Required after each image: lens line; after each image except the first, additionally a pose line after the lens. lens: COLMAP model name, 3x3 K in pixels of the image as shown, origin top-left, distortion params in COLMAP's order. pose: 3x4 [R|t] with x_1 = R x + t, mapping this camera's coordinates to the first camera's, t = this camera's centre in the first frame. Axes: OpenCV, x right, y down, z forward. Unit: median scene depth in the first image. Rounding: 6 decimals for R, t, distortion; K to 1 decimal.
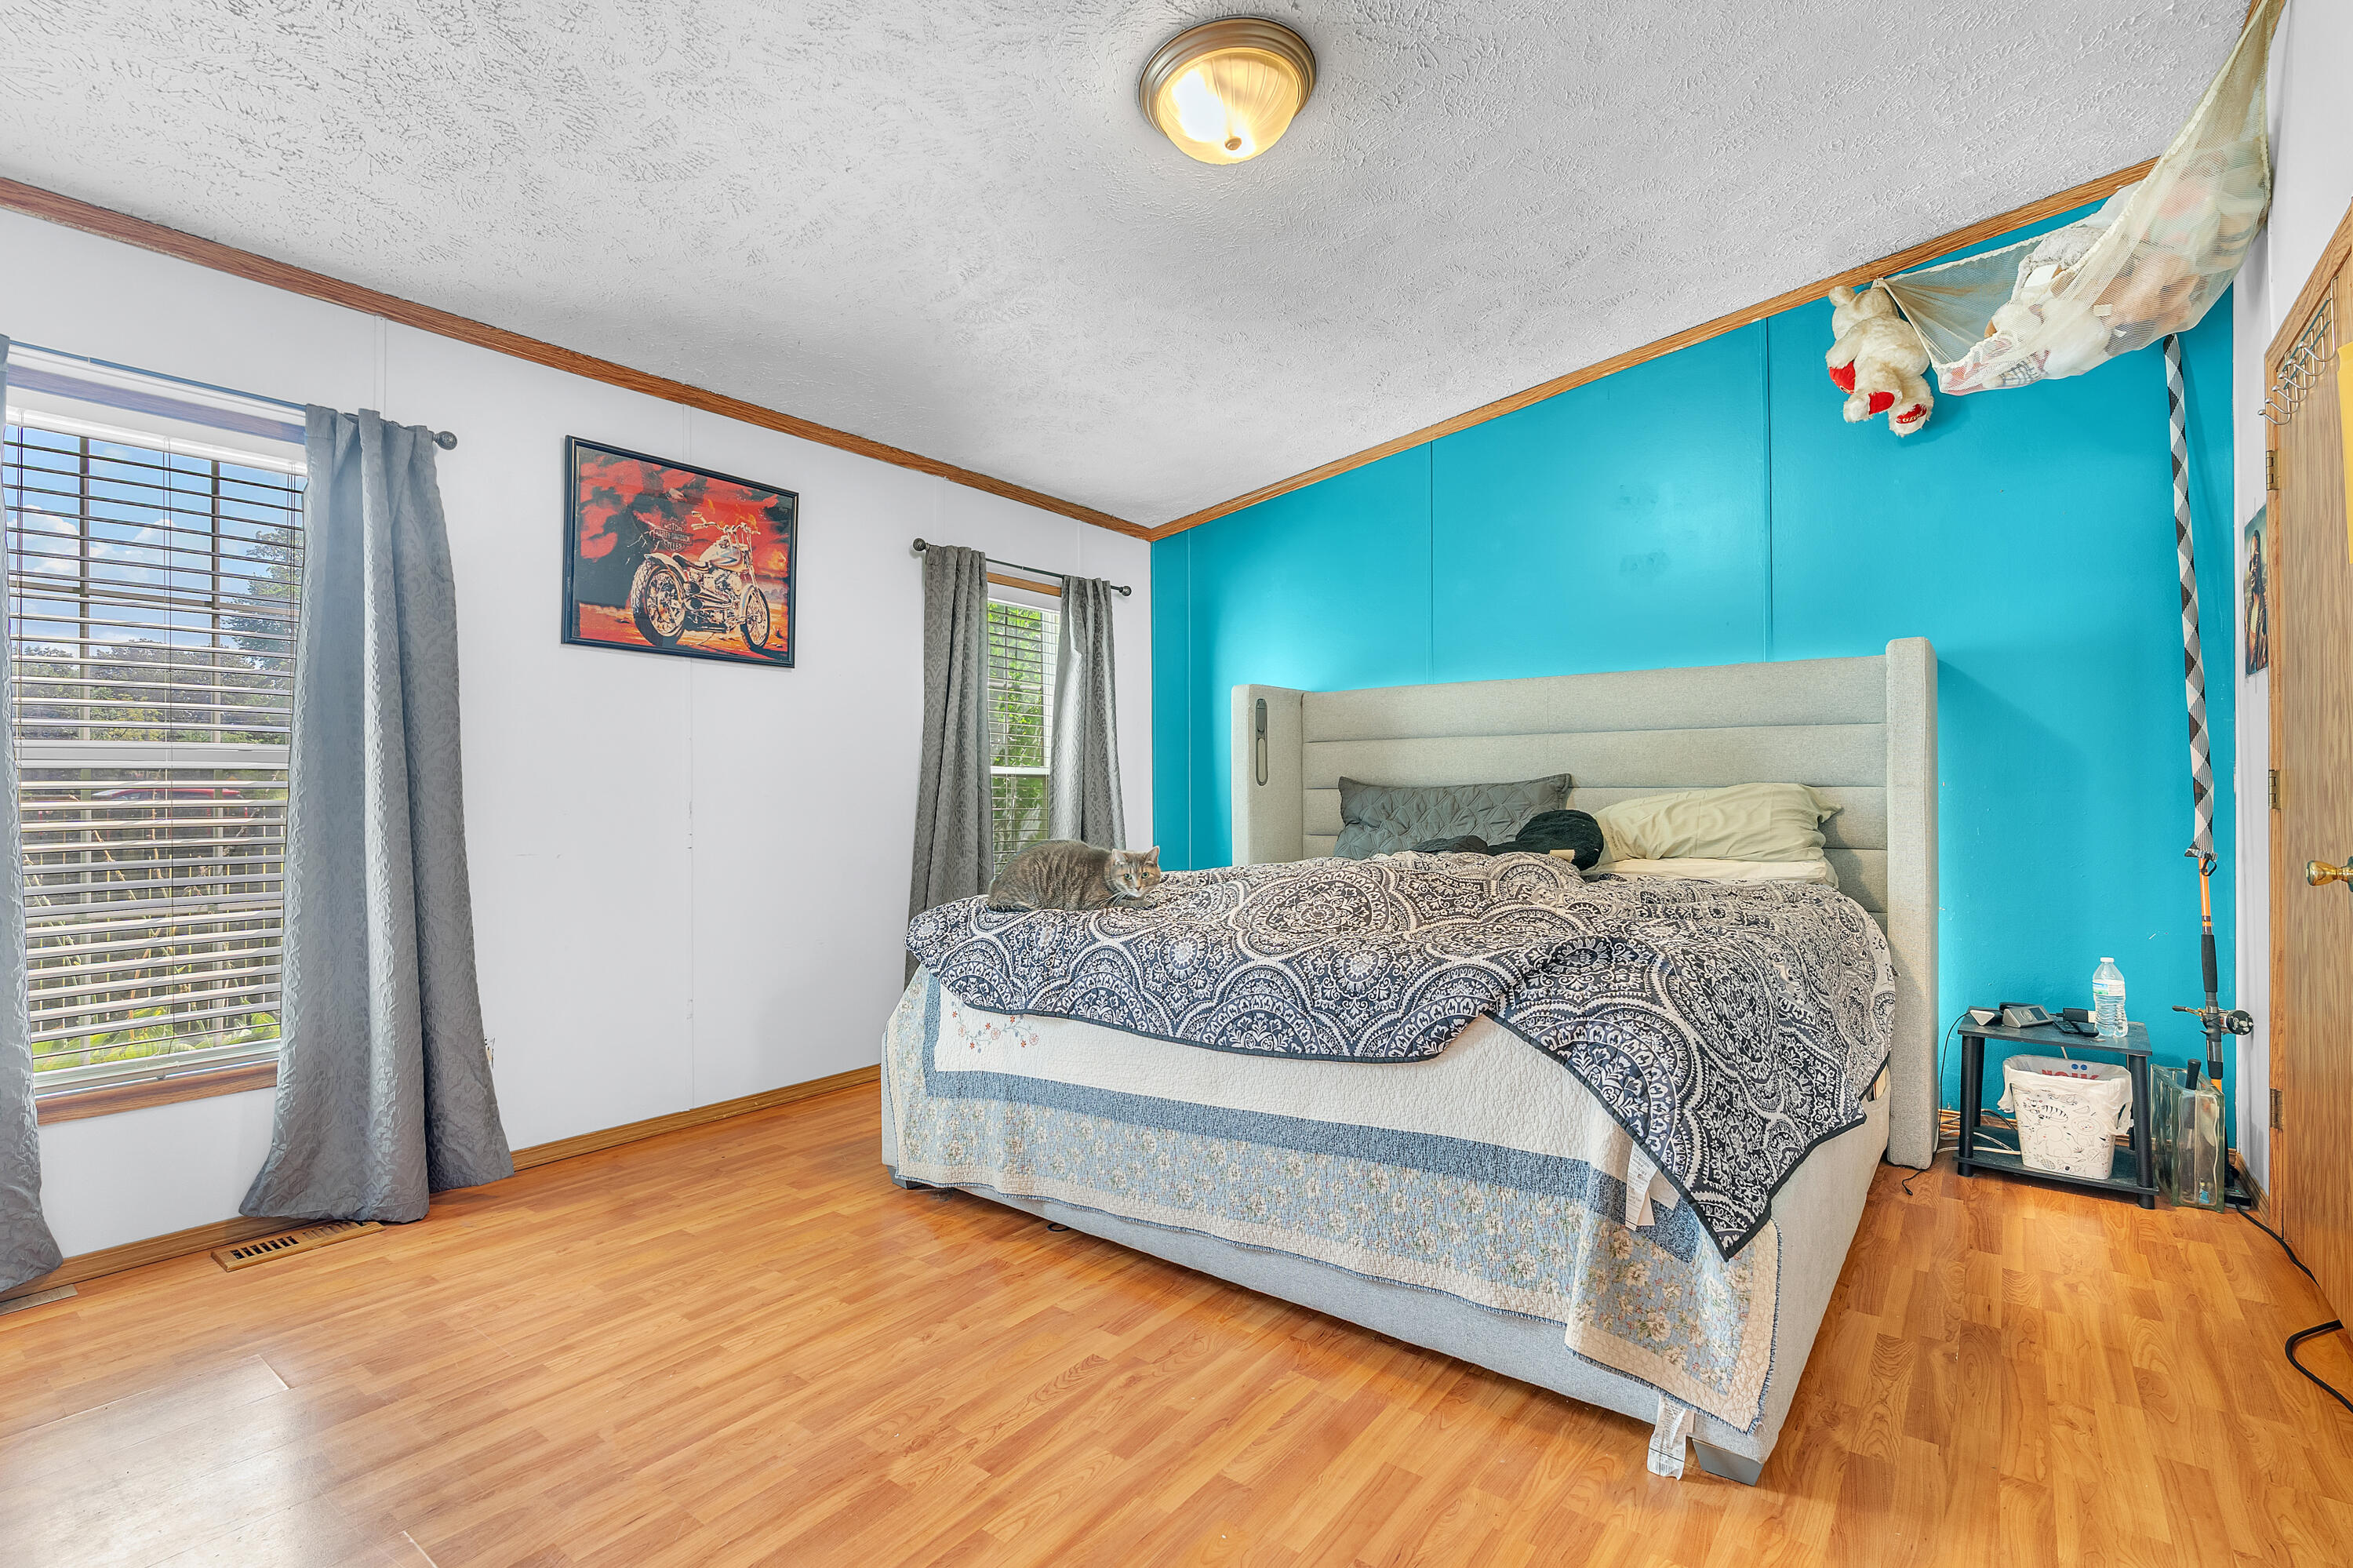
lens RADIAL K [[1097.6, 0, 1176.5], [0, 1097.6, 784.0], [0, 0, 1]] dist [0.000362, 0.000085]
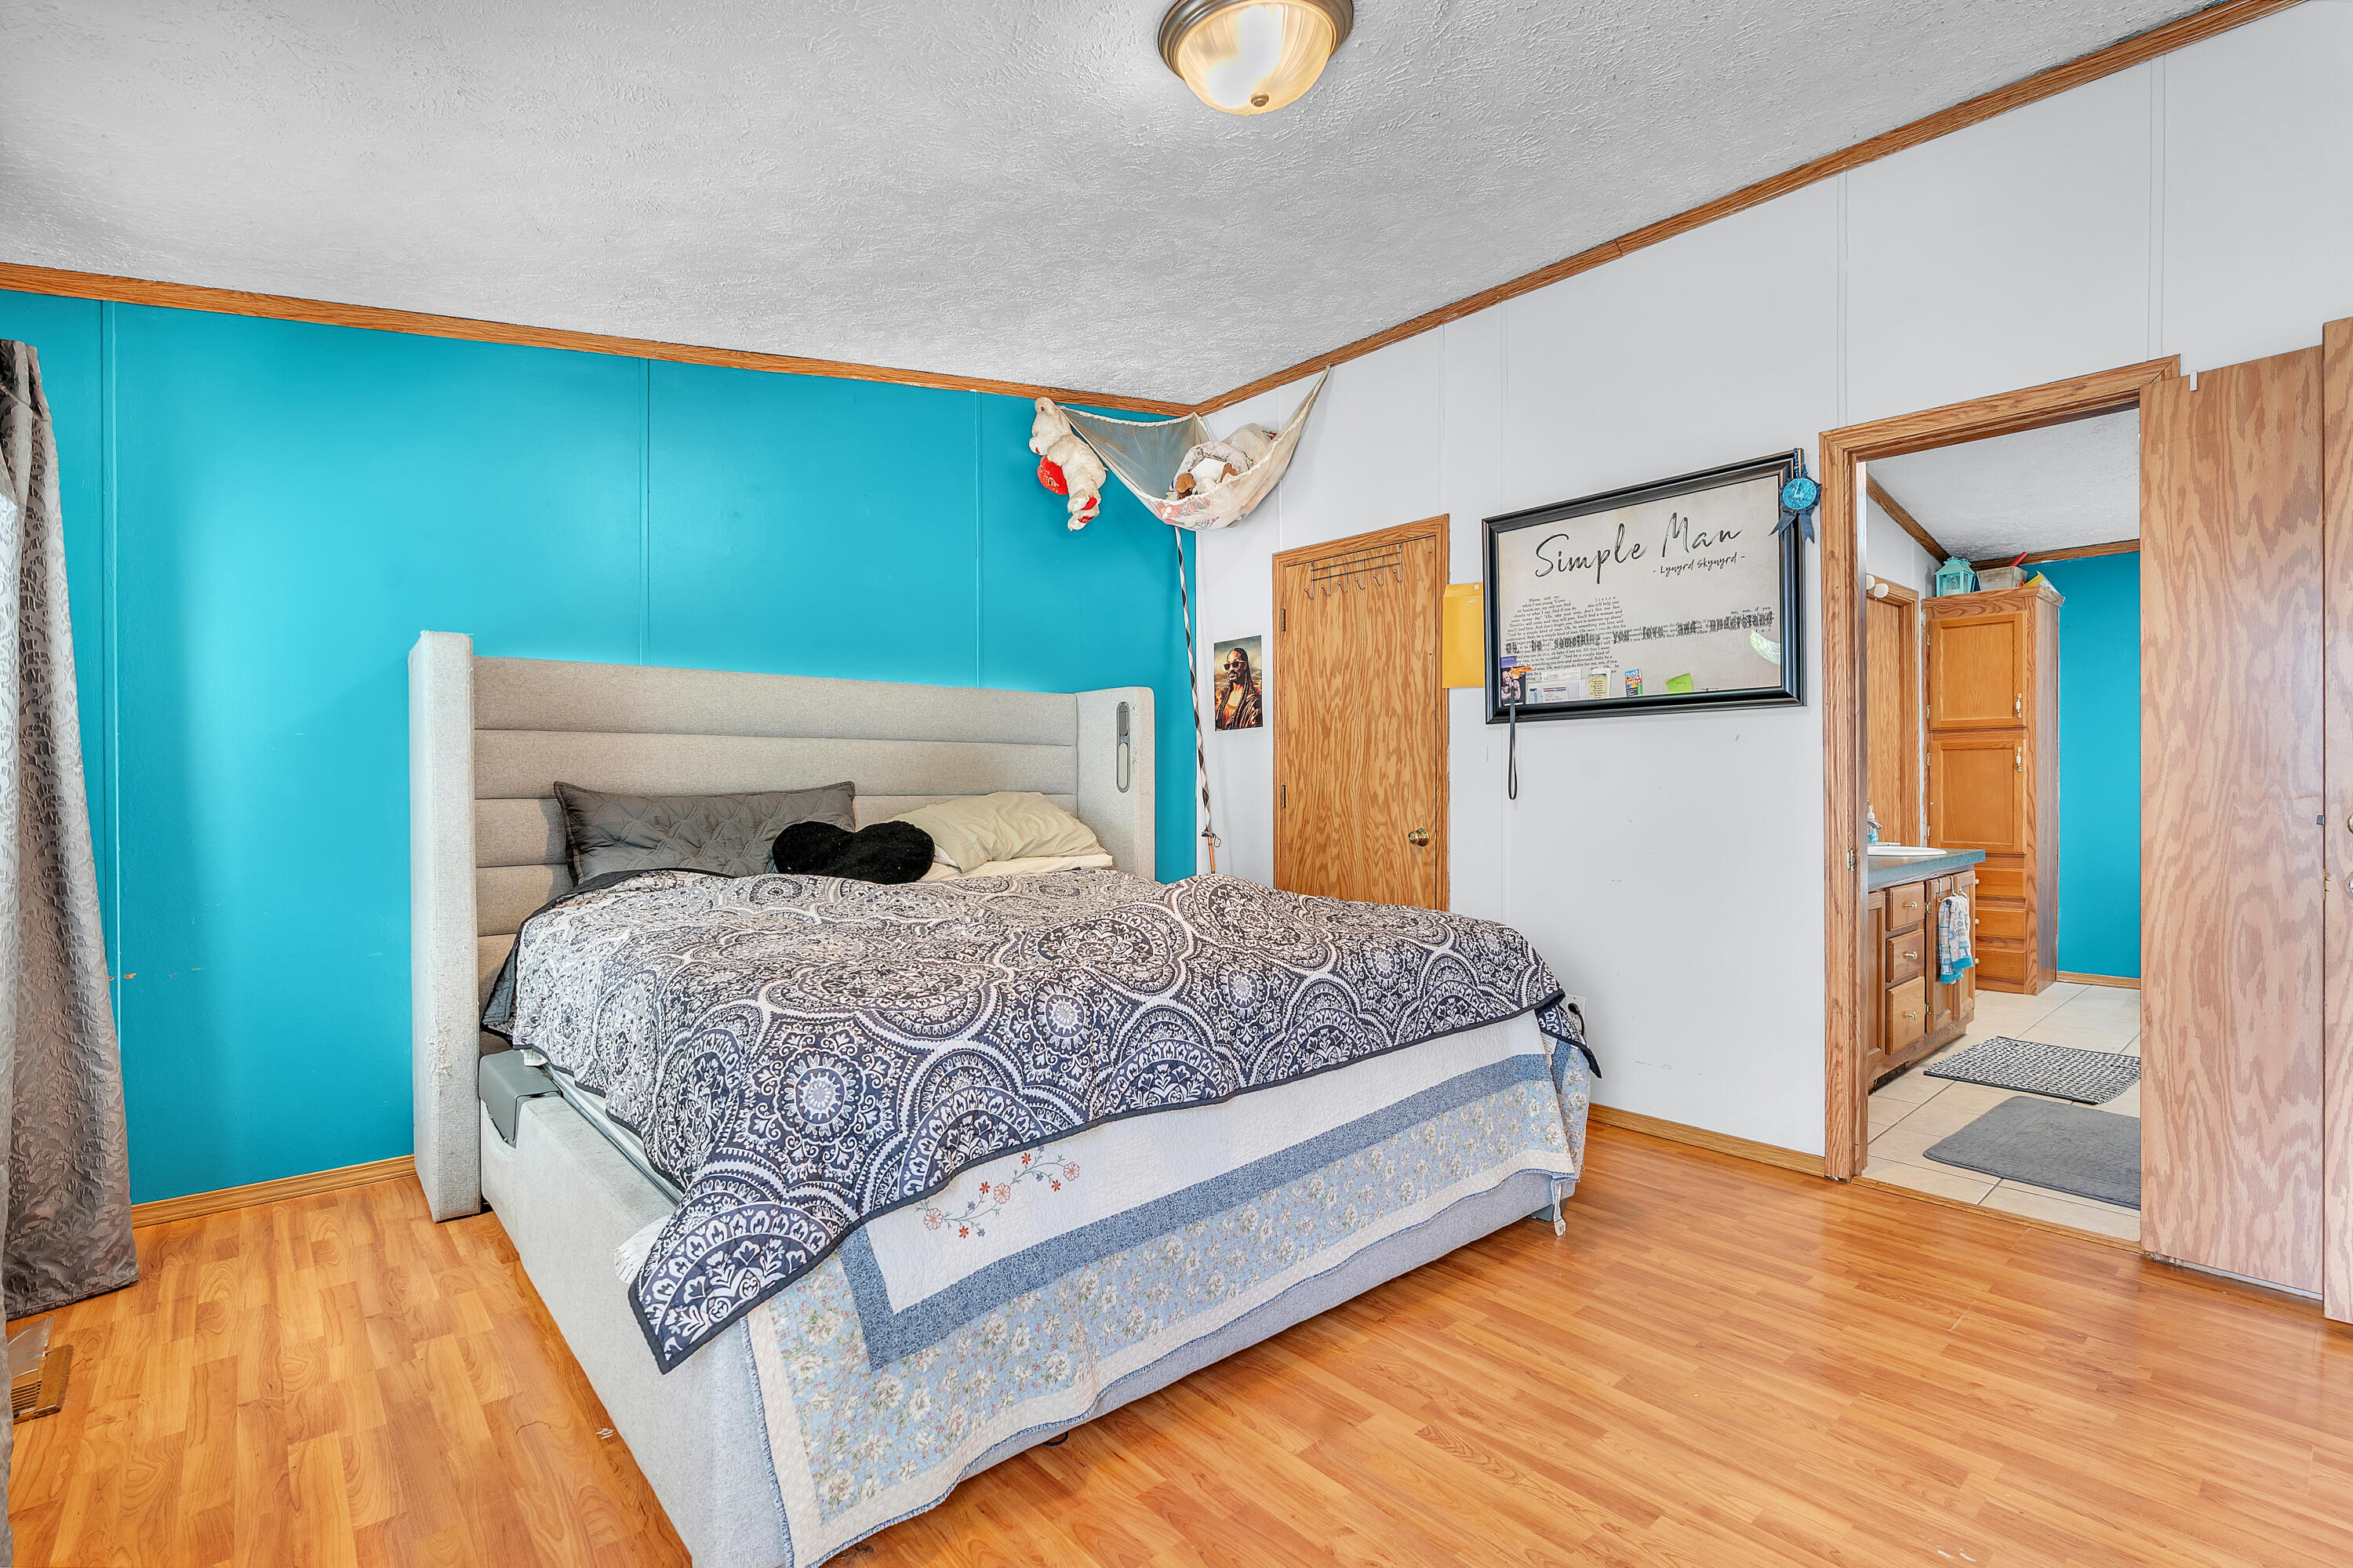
lens RADIAL K [[1078.9, 0, 1171.0], [0, 1078.9, 791.0], [0, 0, 1]] dist [-0.002957, -0.000289]
pose [[0.202366, -0.000349, 0.979310, -0.835916], [-0.003982, 0.999991, 0.001179, -0.004818], [-0.979302, -0.004138, 0.202363, 0.870743]]
